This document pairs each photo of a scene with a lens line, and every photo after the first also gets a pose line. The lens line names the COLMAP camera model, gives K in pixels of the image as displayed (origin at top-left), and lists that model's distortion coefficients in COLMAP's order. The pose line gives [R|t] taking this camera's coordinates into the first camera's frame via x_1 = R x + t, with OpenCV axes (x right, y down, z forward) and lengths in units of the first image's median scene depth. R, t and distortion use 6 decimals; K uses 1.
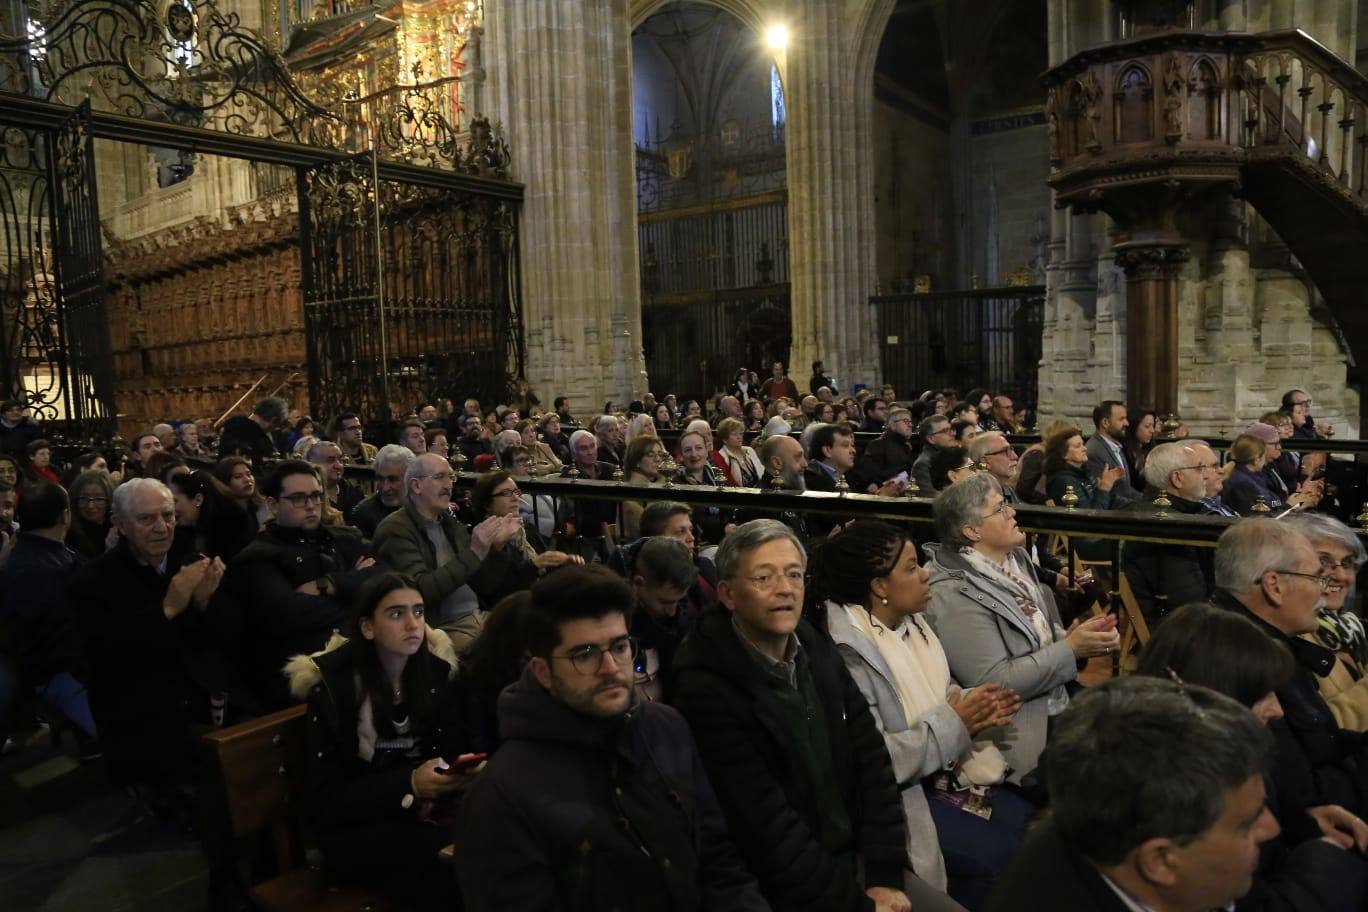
lens RADIAL K [[911.7, 0, 684.0], [0, 911.7, 456.0], [0, 0, 1]] dist [-0.134739, 0.067643]
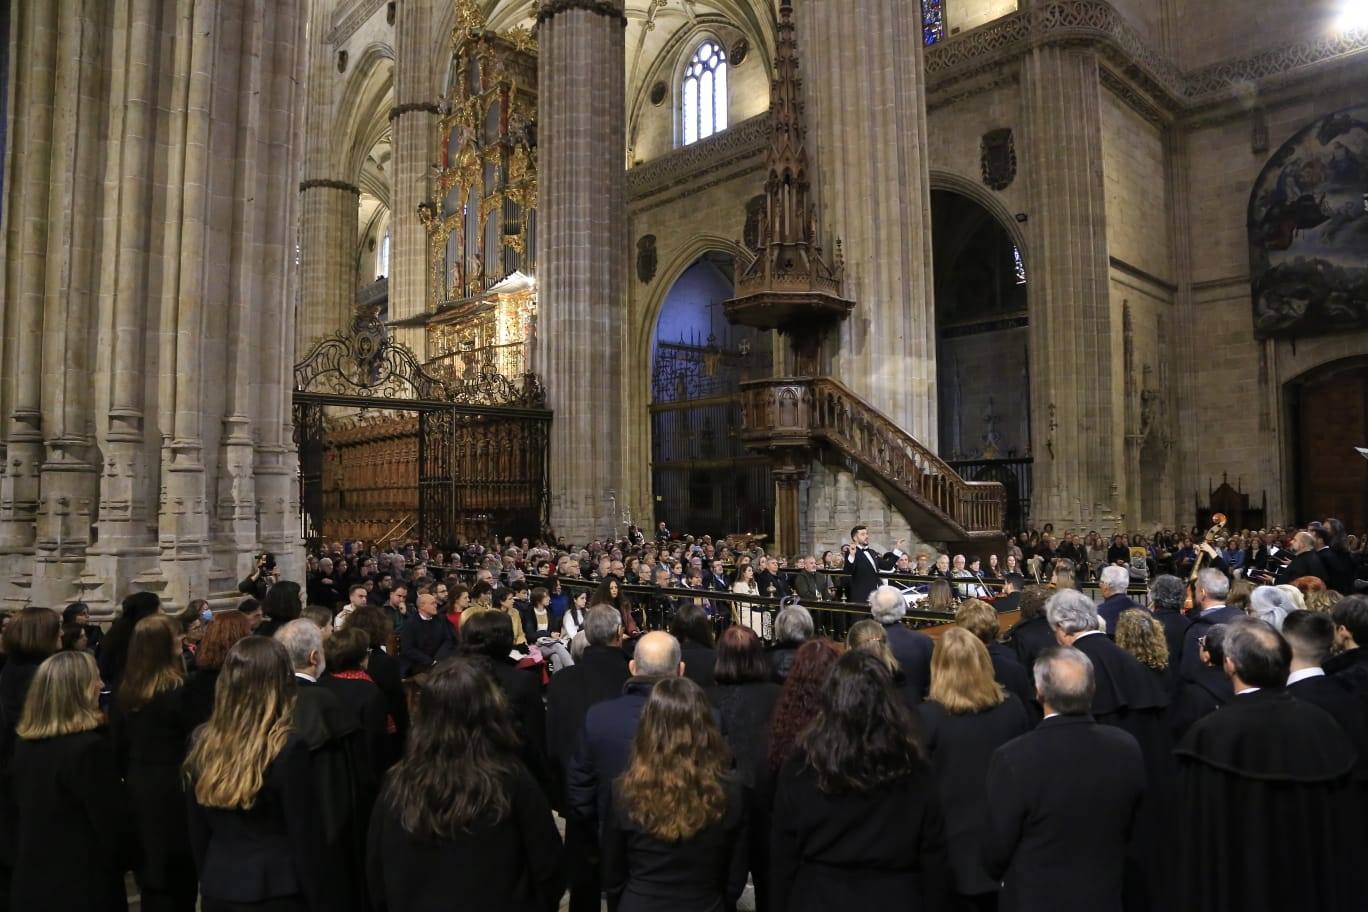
lens RADIAL K [[911.7, 0, 684.0], [0, 911.7, 456.0], [0, 0, 1]] dist [-0.134739, 0.067643]
pose [[0.981699, 0.013065, -0.189988, 0.391682], [-0.040295, 0.989306, -0.140176, 0.015857], [0.186125, 0.145267, 0.971728, -0.615349]]
